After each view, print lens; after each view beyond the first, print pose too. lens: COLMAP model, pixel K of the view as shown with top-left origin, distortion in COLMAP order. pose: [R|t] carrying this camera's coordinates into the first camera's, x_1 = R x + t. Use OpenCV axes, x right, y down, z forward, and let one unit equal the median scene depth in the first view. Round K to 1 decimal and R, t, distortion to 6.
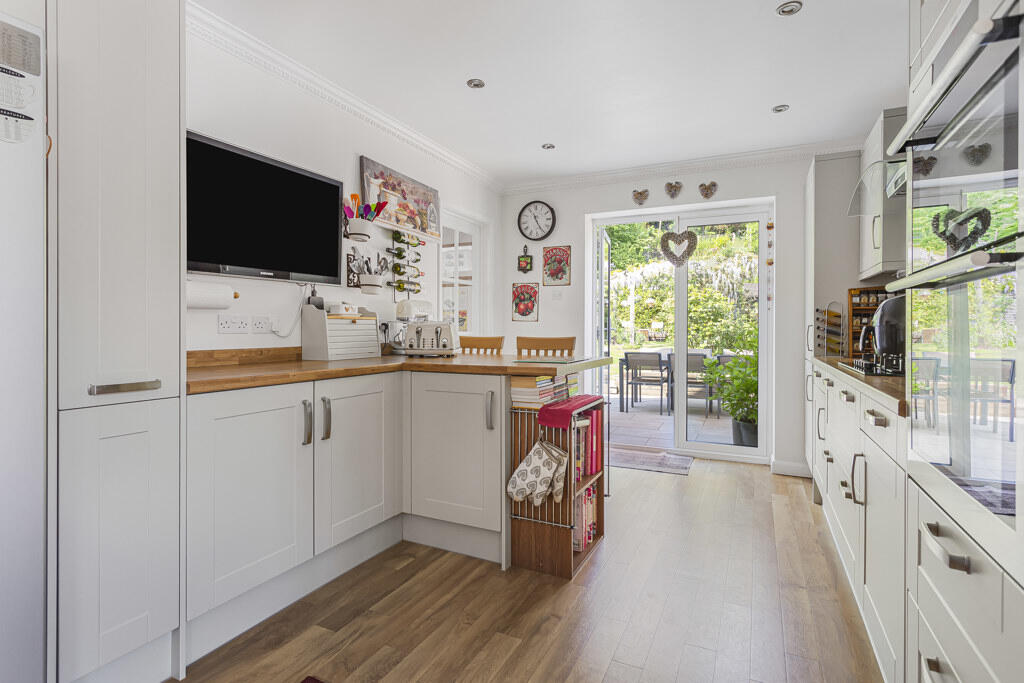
lens RADIAL K [[512.3, 0, 512.2], [0, 512.3, 335.7], [0, 0, 1]] dist [0.004689, 0.000909]
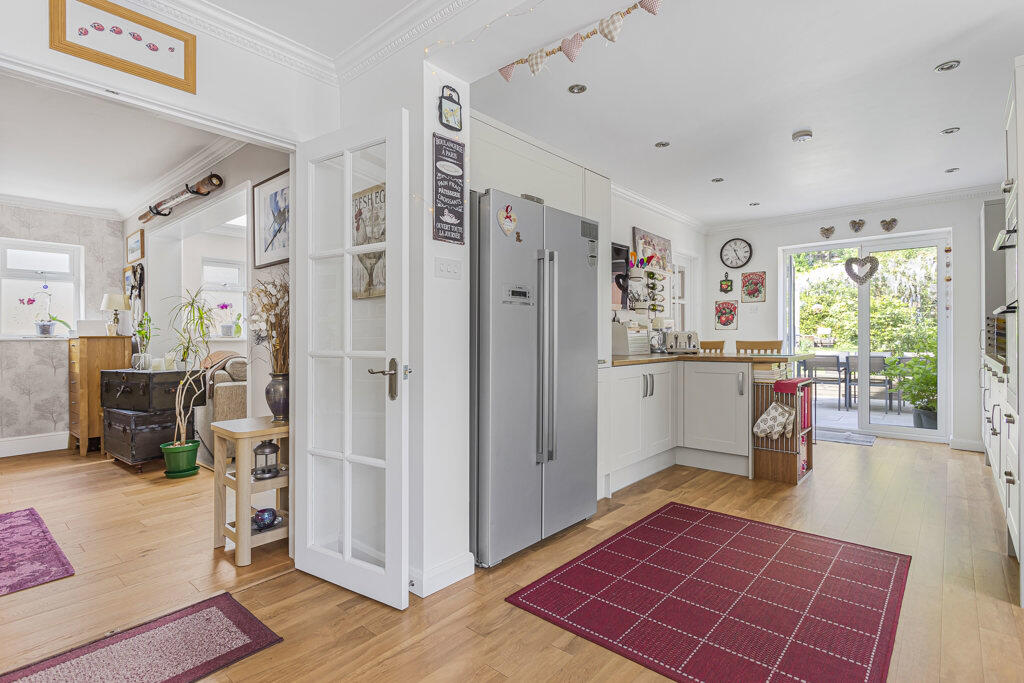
lens RADIAL K [[497.0, 0, 515.1], [0, 497.0, 344.8], [0, 0, 1]] dist [0.002258, 0.001358]
pose [[0.963147, -0.006822, -0.268890, -0.214353], [0.007139, 0.999974, 0.000203, 0.008827], [0.268882, -0.002115, 0.963171, -0.521512]]
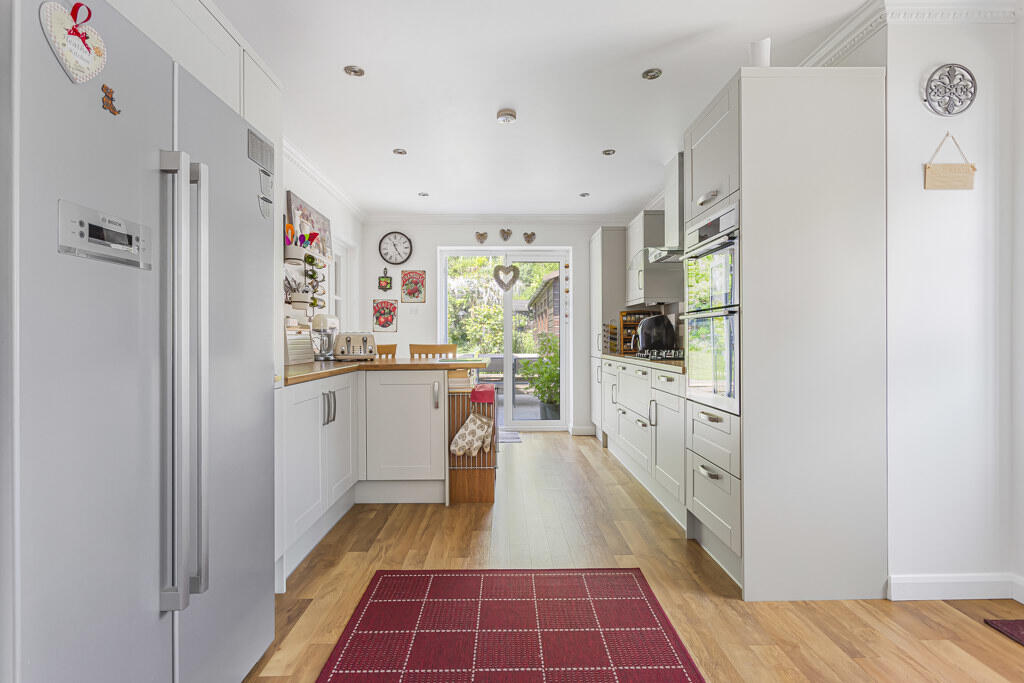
lens RADIAL K [[497.0, 0, 515.1], [0, 497.0, 344.8], [0, 0, 1]] dist [0.002258, 0.001358]
pose [[0.891715, -0.014281, 0.452373, -0.317141], [0.014965, 0.999886, 0.002068, 0.004790], [-0.452350, 0.004926, 0.891827, -0.220830]]
